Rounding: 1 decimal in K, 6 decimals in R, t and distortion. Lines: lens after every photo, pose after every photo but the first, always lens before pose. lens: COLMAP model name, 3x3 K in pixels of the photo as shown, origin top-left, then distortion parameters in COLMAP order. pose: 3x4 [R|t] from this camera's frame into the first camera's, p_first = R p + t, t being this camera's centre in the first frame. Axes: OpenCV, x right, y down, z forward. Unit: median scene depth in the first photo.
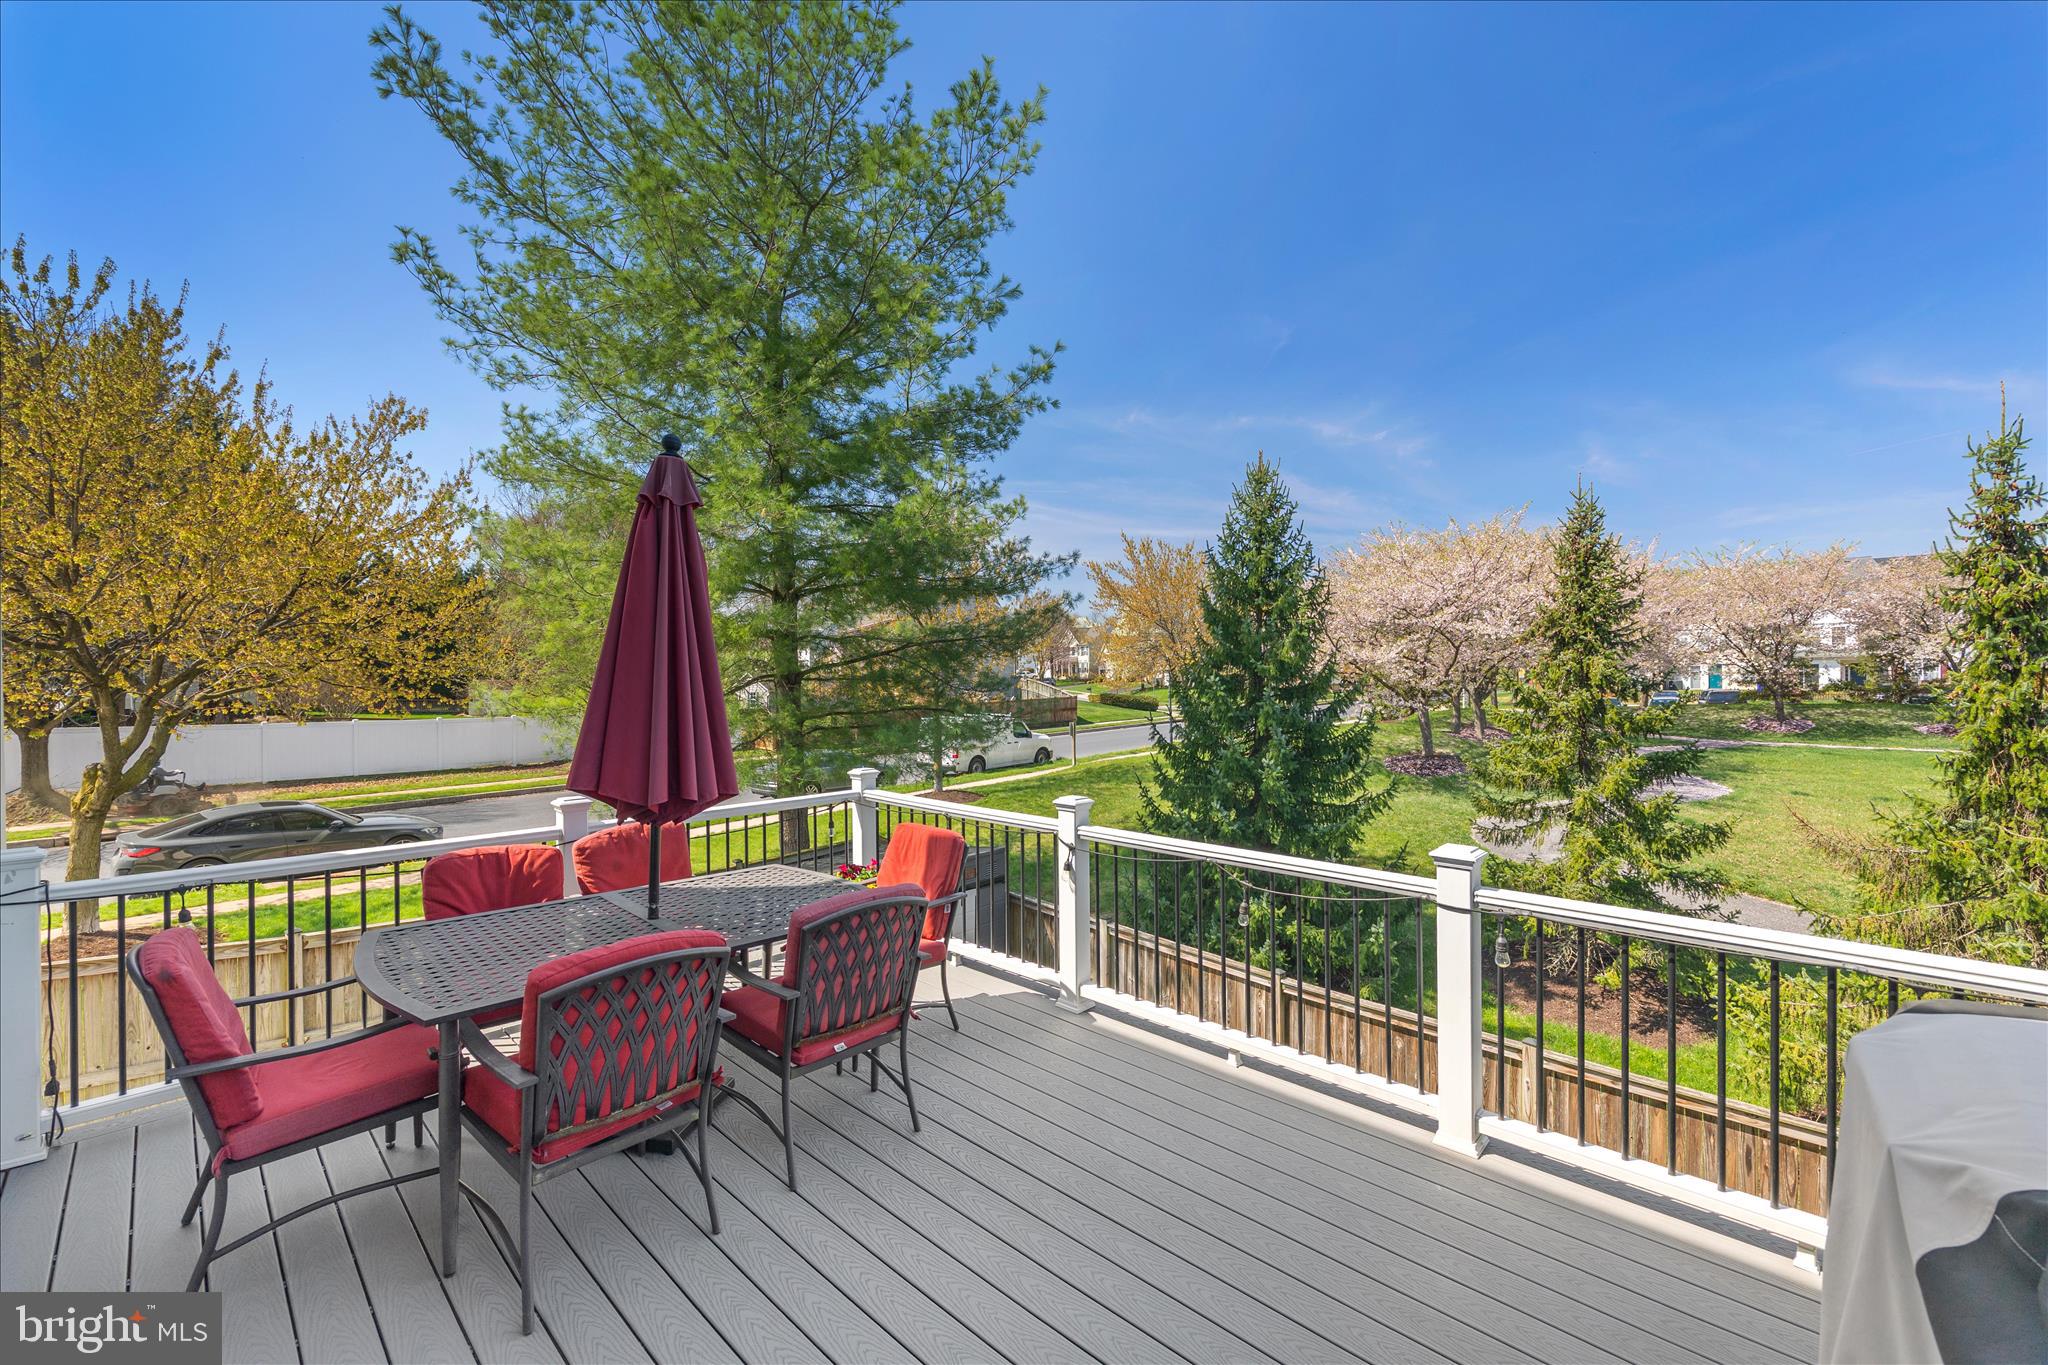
lens RADIAL K [[819.3, 0, 1018.7], [0, 819.3, 683.6], [0, 0, 1]] dist [-0.001834, 0.000972]
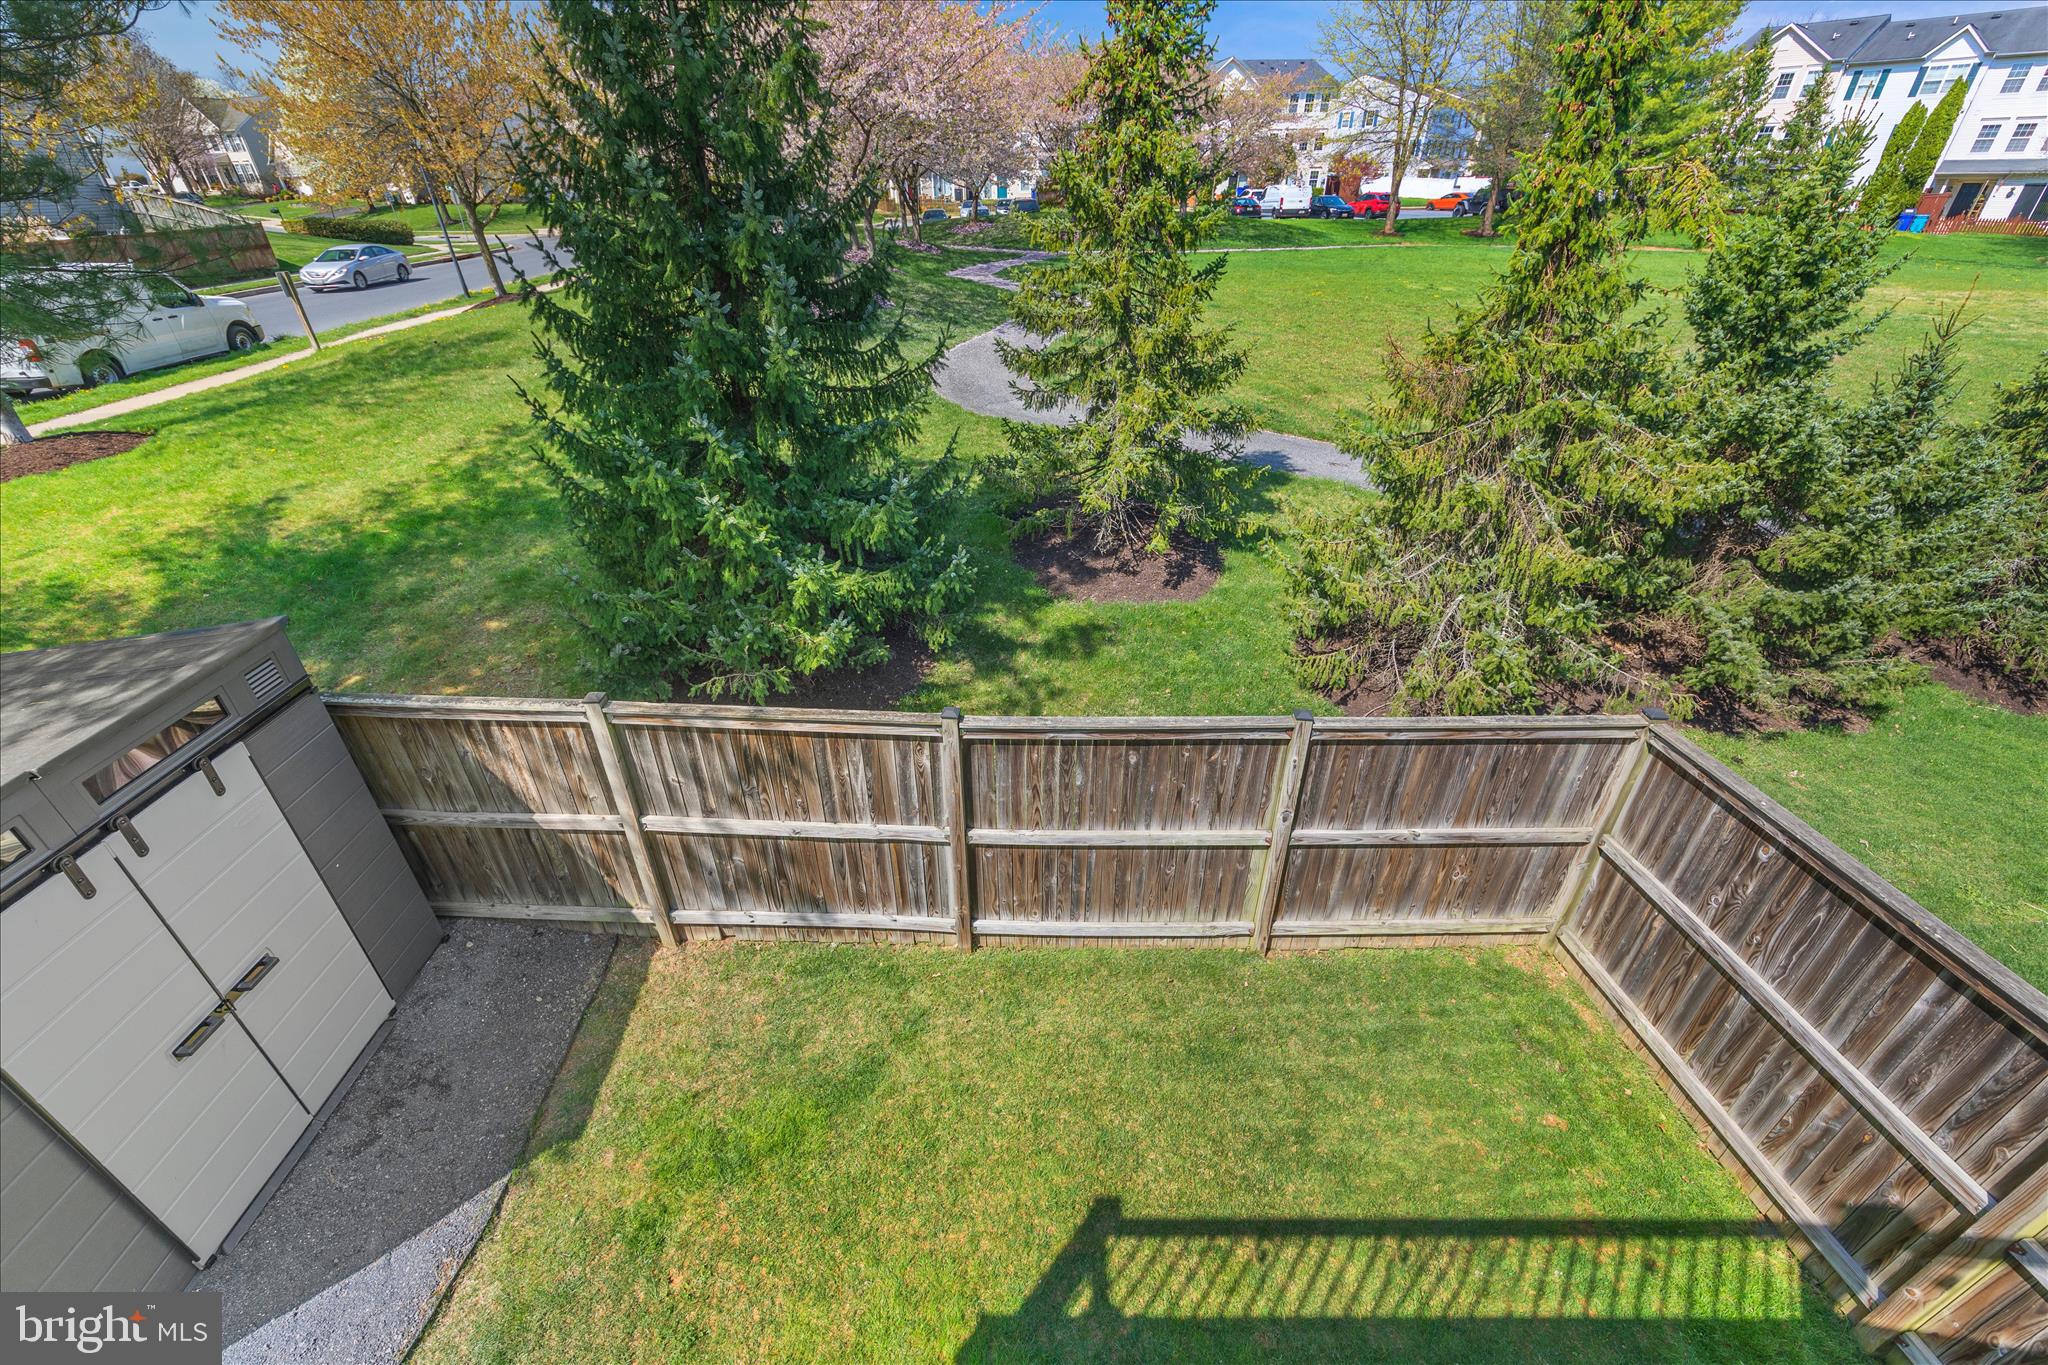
lens RADIAL K [[819.3, 0, 1018.7], [0, 819.3, 683.6], [0, 0, 1]] dist [-0.001834, 0.000972]
pose [[0.727609, -0.358472, 0.584878, 0.000798], [0.010638, 0.858397, 0.512876, 0.005523], [-0.685909, -0.366952, 0.628391, 0.167946]]
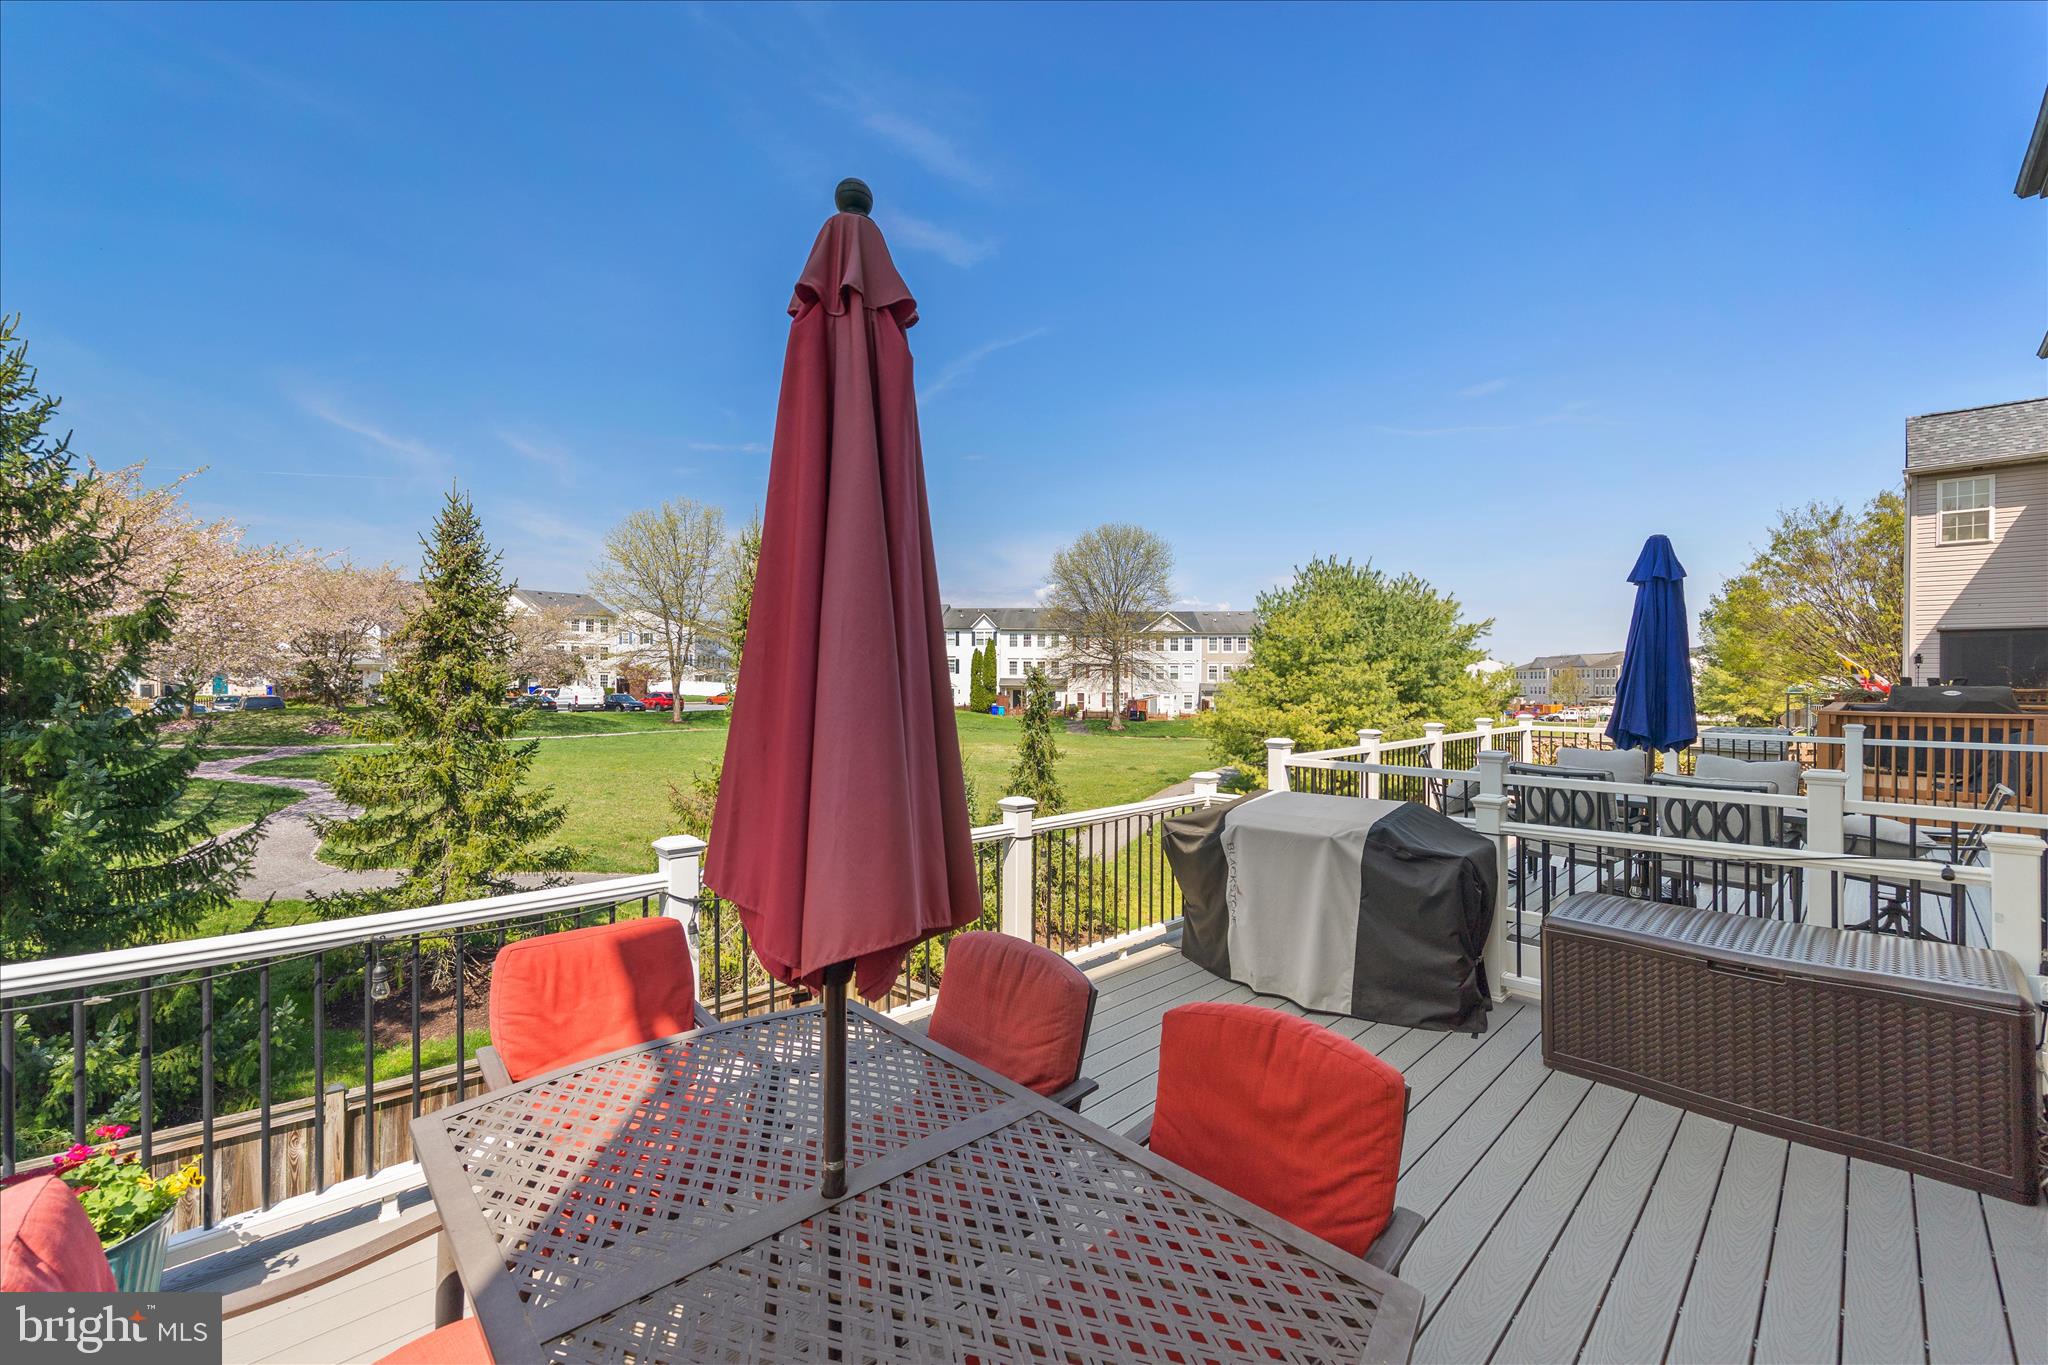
lens RADIAL K [[819.3, 0, 1018.7], [0, 819.3, 683.6], [0, 0, 1]] dist [-0.001834, 0.000972]
pose [[0.048935, 0.005456, 0.998787, -0.107498], [0.000910, 0.999984, -0.005507, 0.000119], [-0.998802, 0.001179, 0.048930, 0.103766]]
